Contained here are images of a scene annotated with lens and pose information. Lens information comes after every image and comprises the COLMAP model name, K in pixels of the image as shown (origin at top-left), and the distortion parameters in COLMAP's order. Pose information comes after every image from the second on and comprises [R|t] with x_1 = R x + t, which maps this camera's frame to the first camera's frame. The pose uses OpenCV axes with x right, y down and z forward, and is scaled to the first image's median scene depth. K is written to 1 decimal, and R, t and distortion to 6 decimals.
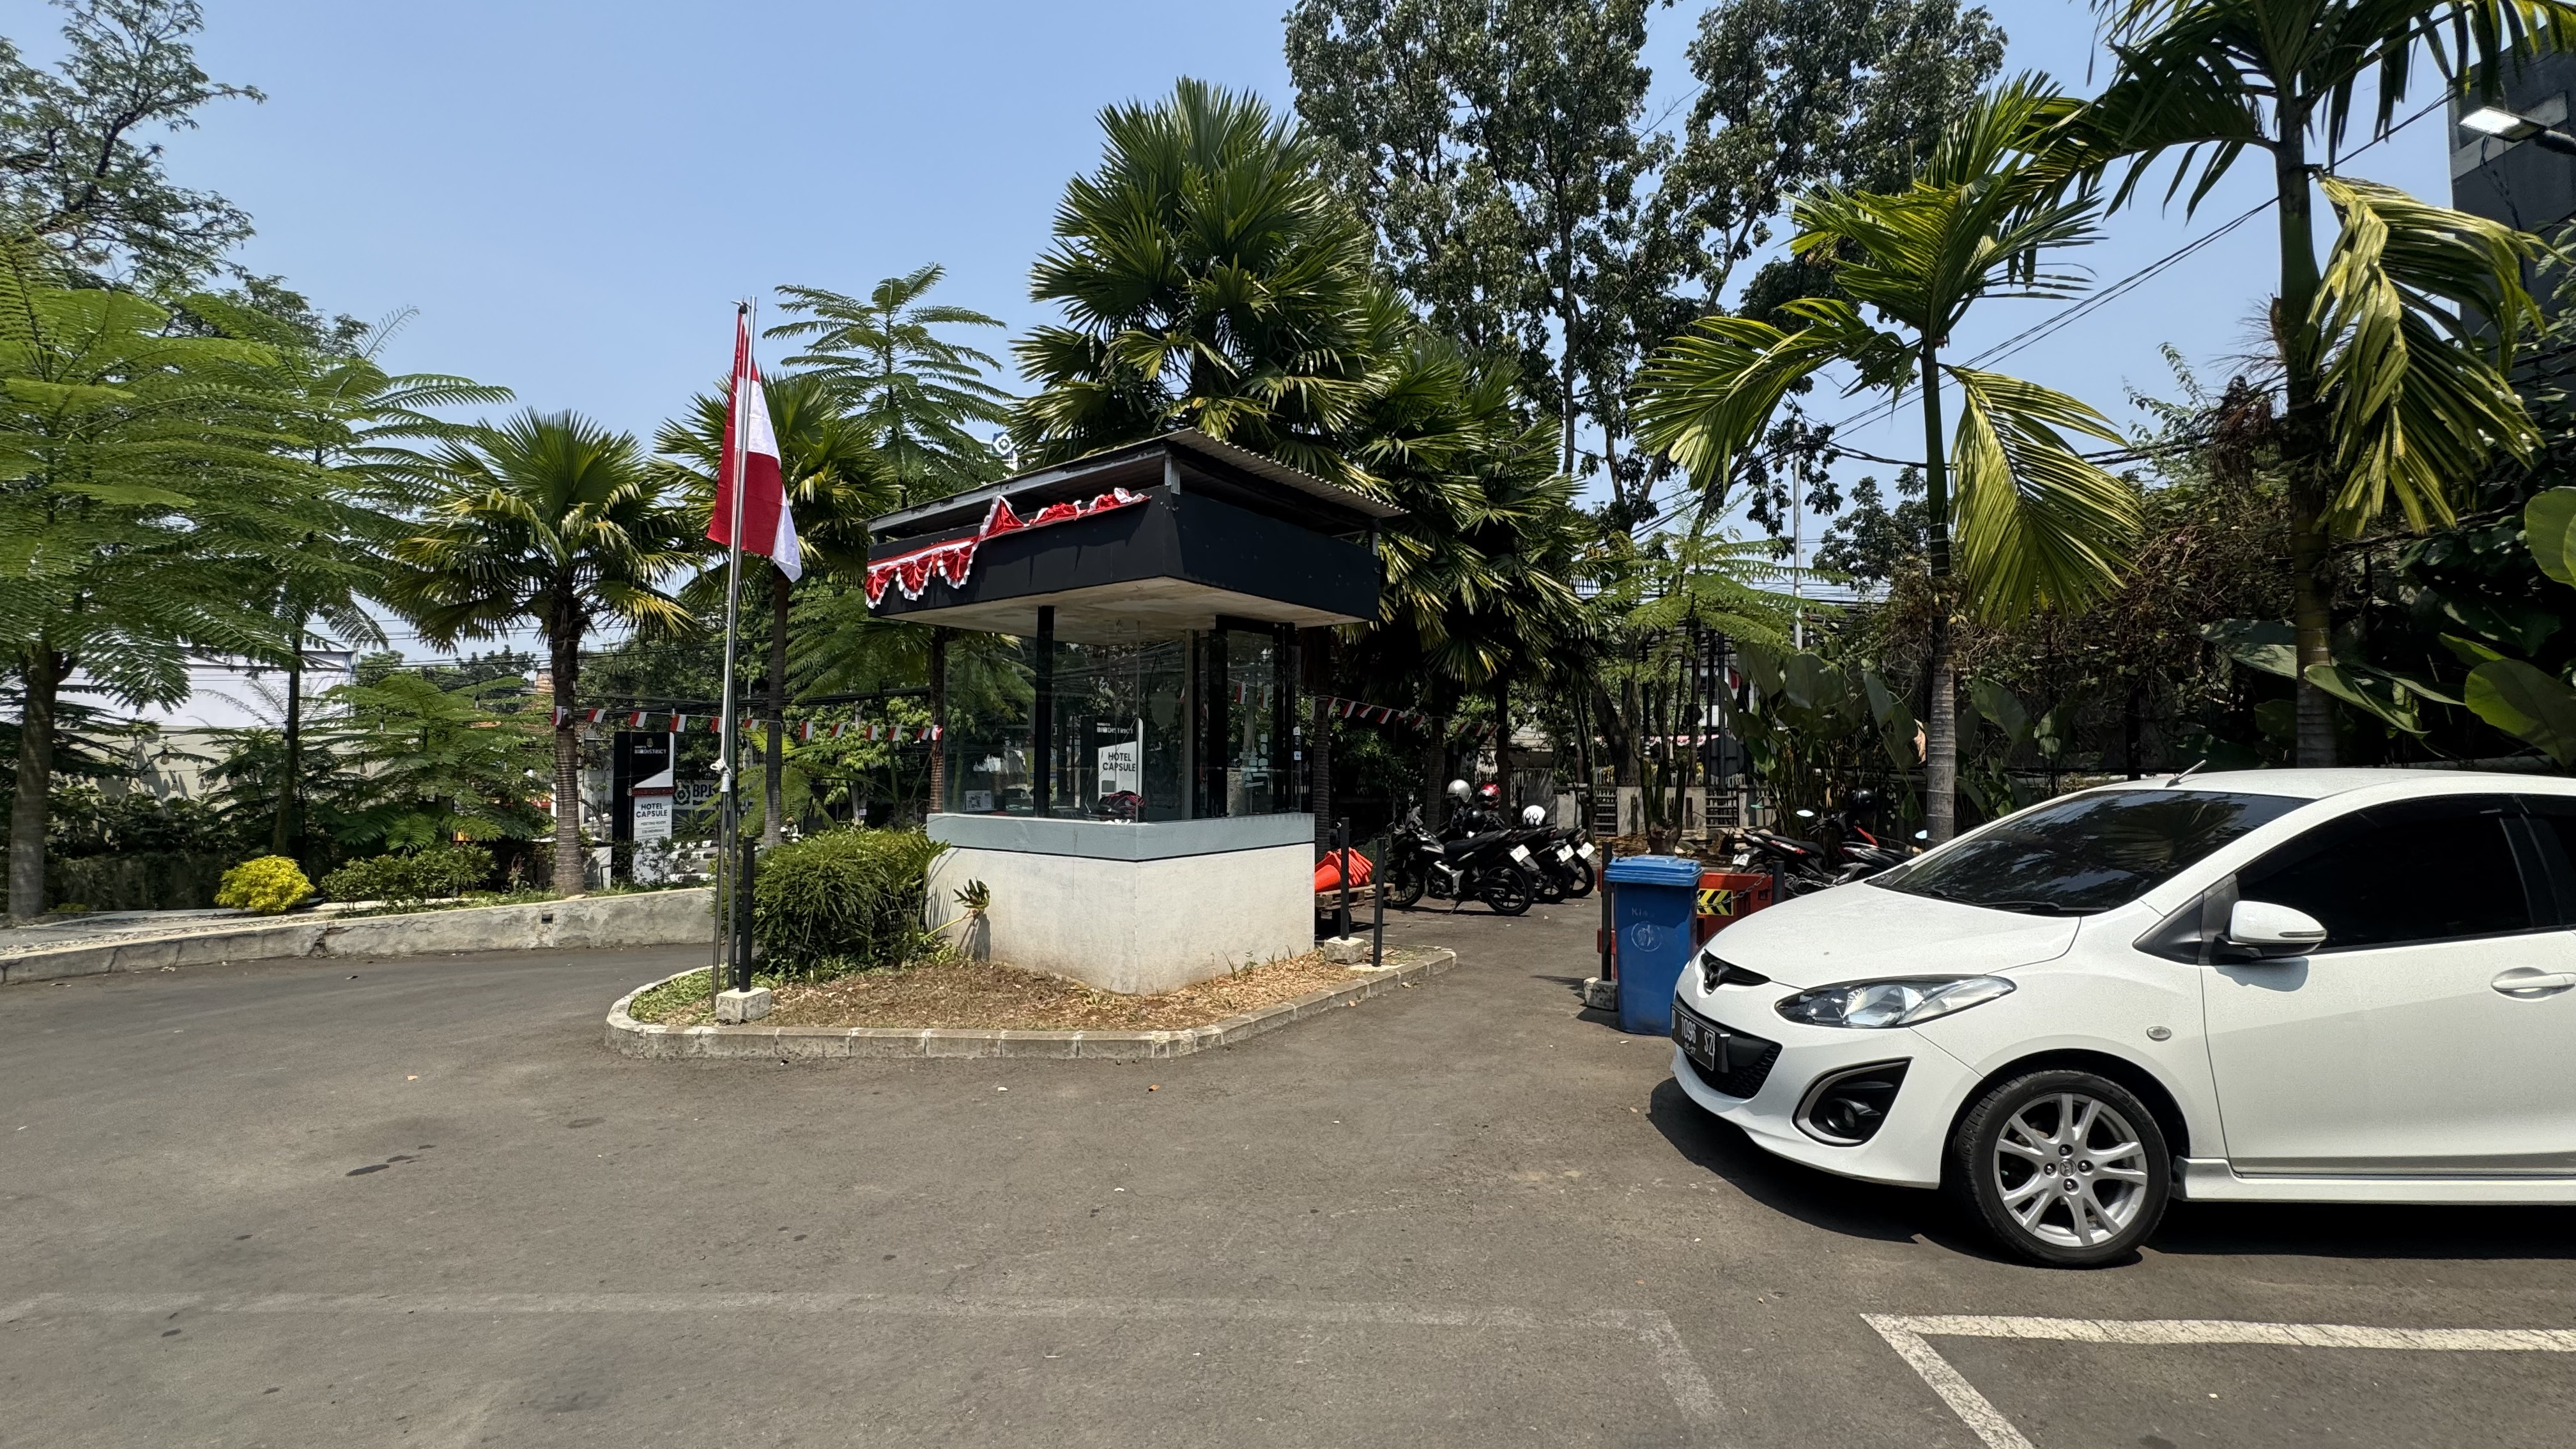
lens RADIAL K [[1037.1, 0, 1291.0], [0, 1037.1, 717.9], [0, 0, 1]] dist [0.000874, -0.000094]
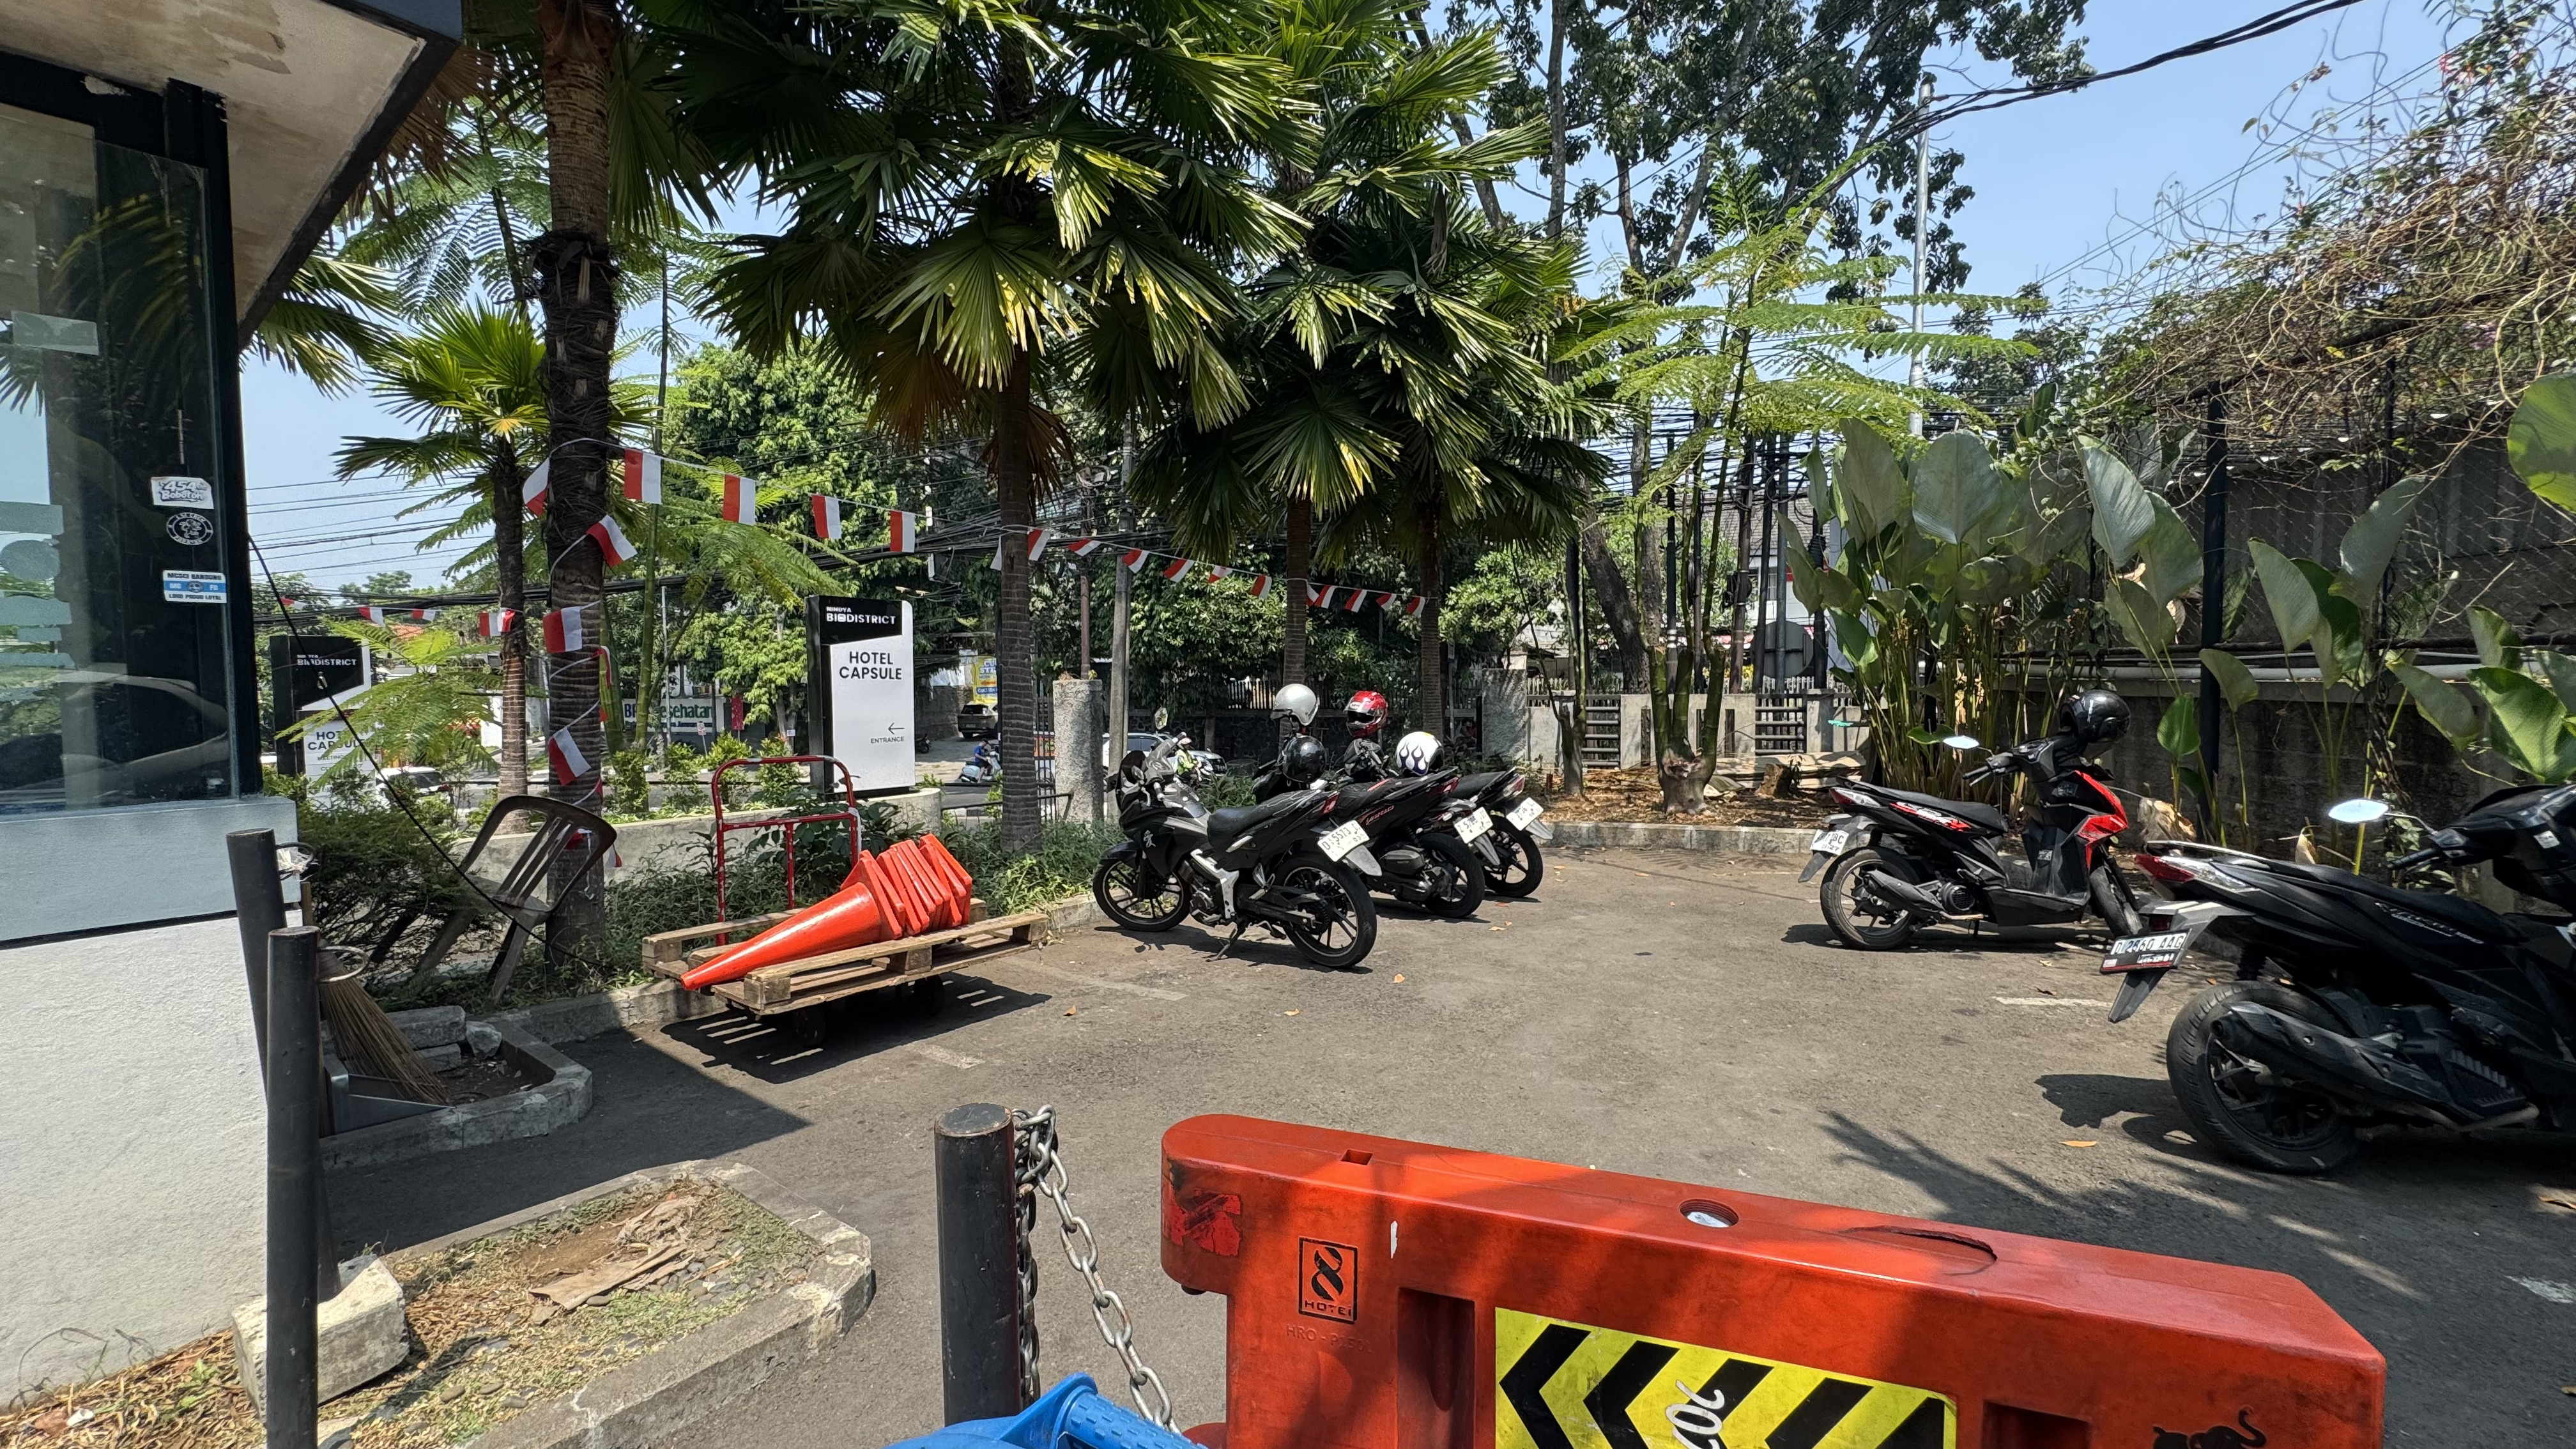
lens RADIAL K [[1043.3, 0, 1288.0], [0, 1043.3, 724.5], [0, 0, 1]] dist [-0.001235, 0.000318]
pose [[0.999203, -0.009998, -0.038647, 0.194526], [0.013453, 0.995833, 0.090194, 0.034664], [0.037584, -0.090642, 0.995174, 0.496799]]
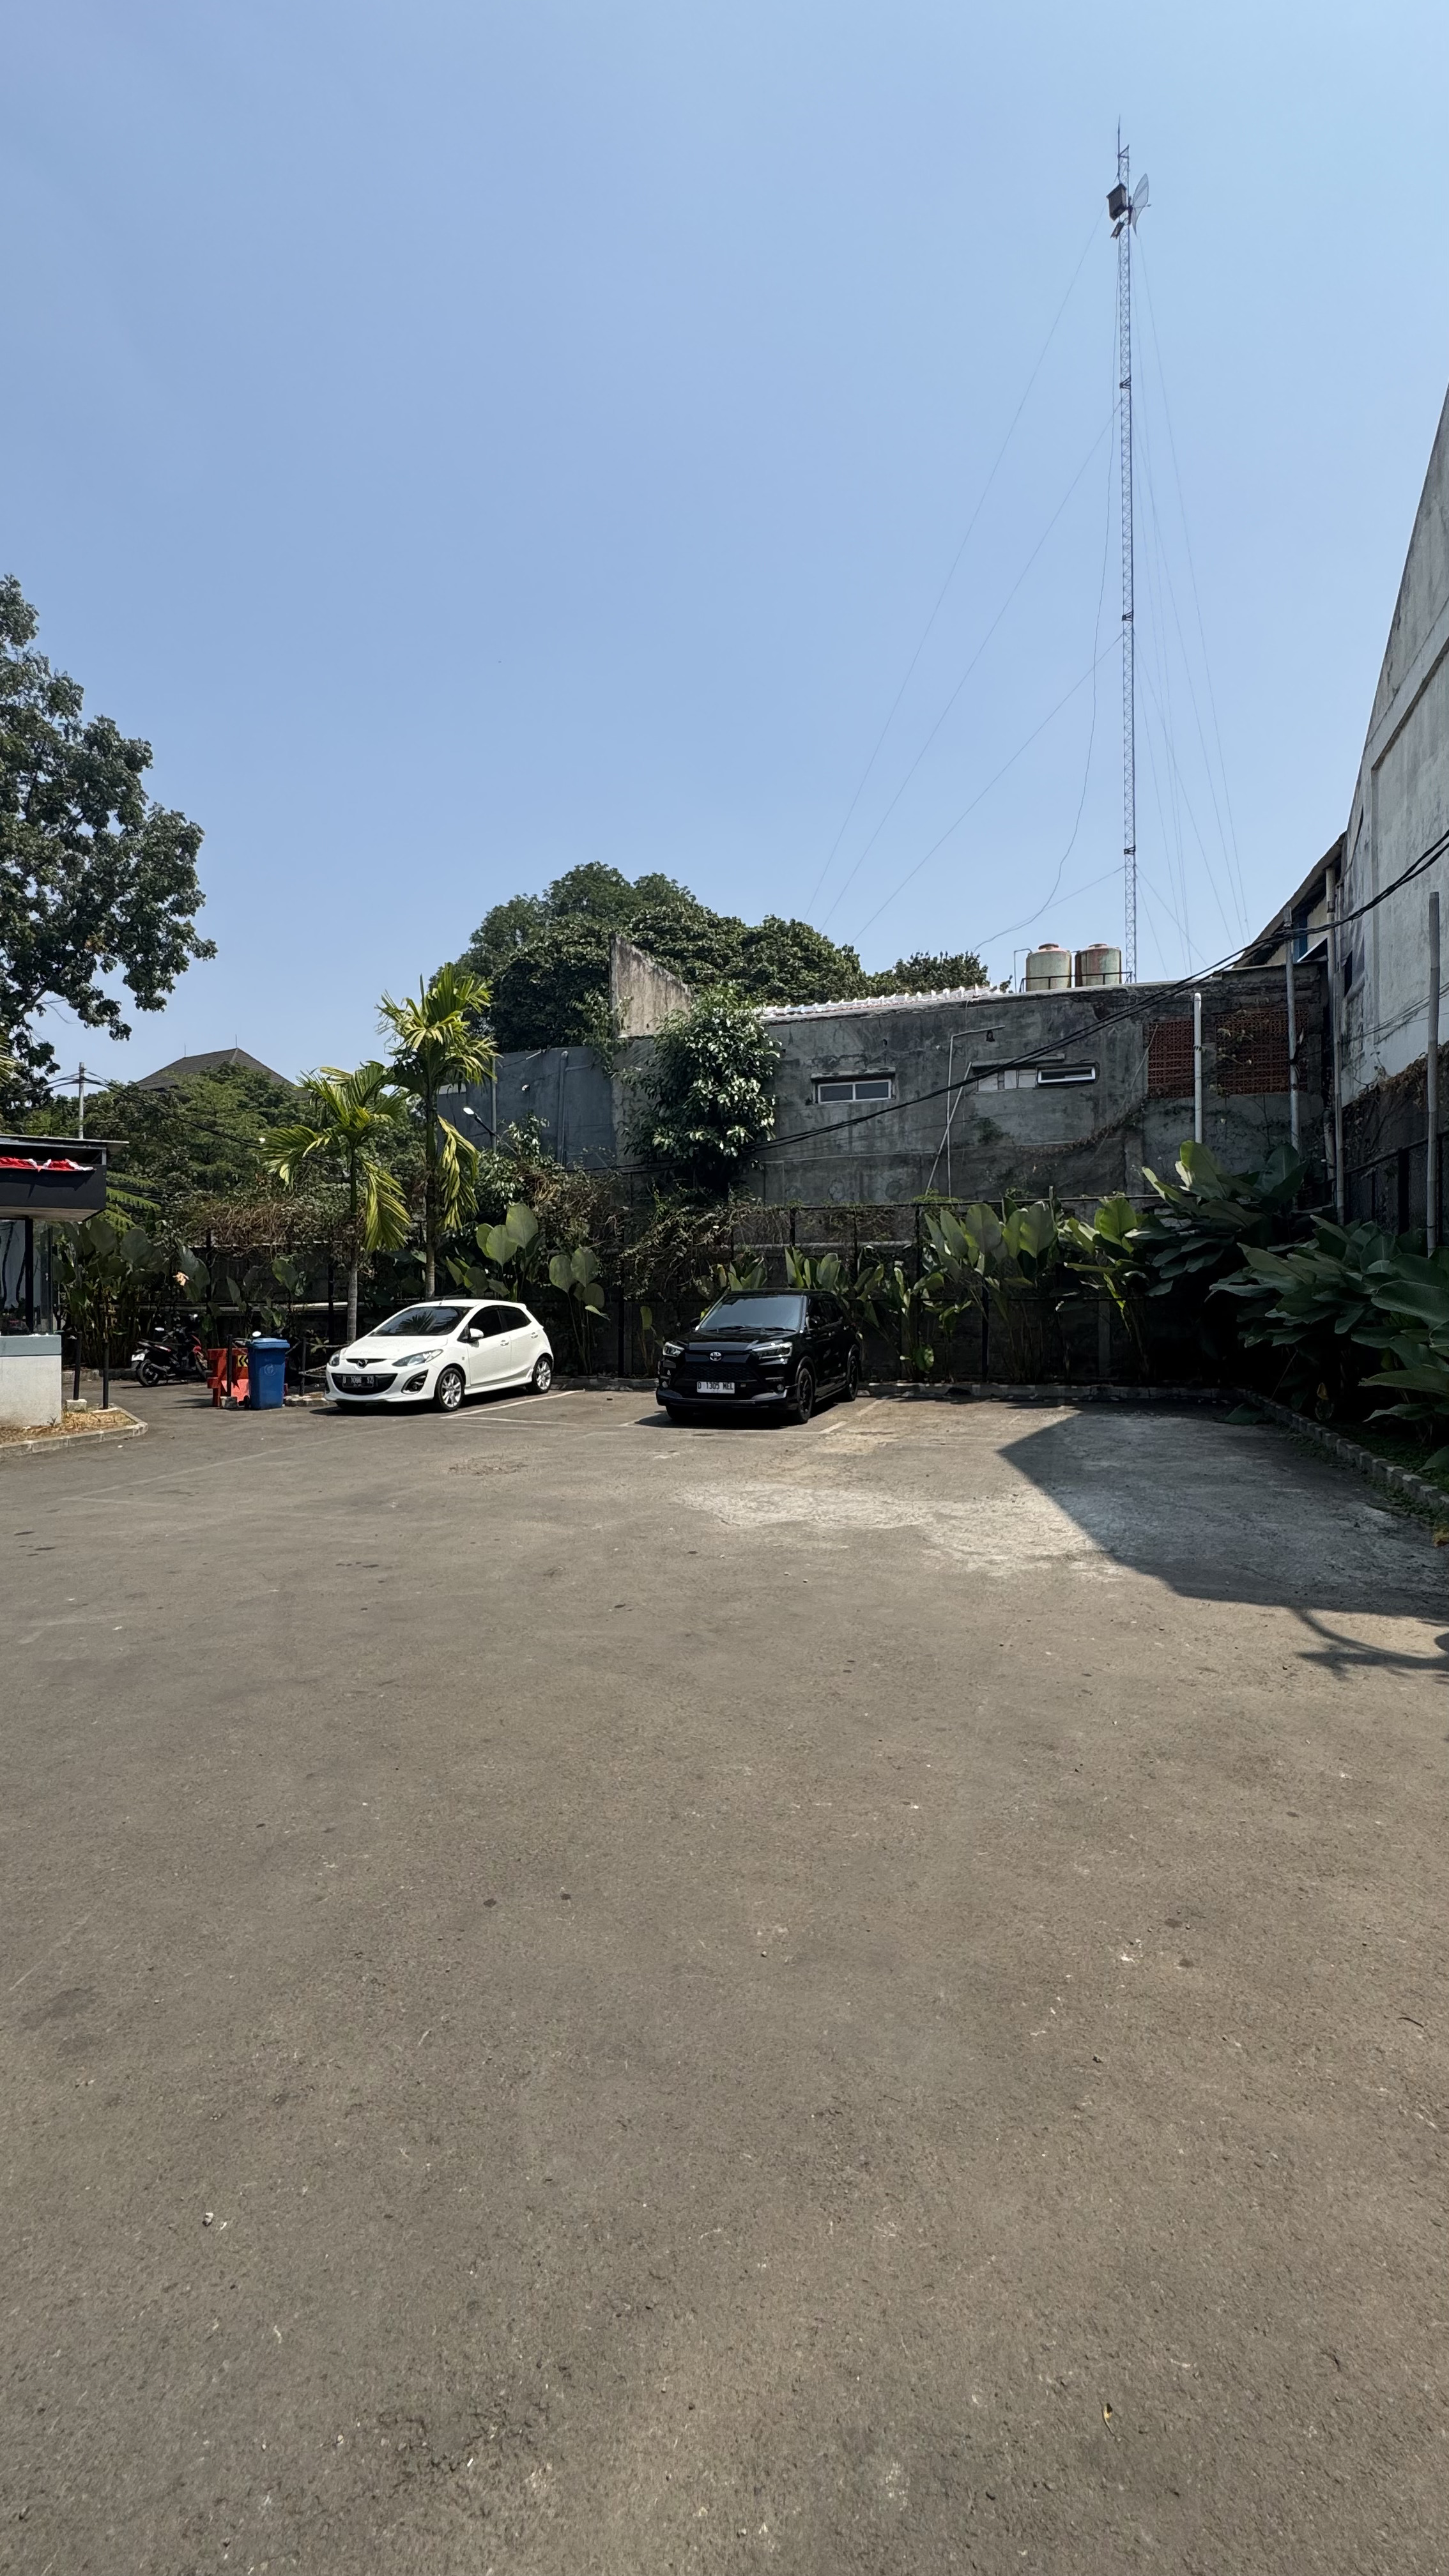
lens RADIAL K [[1037.1, 0, 729.6], [0, 1037.1, 1291.8], [0, 0, 1]] dist [0.000874, -0.000094]
pose [[0.285178, -0.003947, 0.958466, -0.884878], [-0.034090, 0.999317, 0.014258, -0.024575], [-0.957868, -0.036740, 0.284849, -0.388220]]
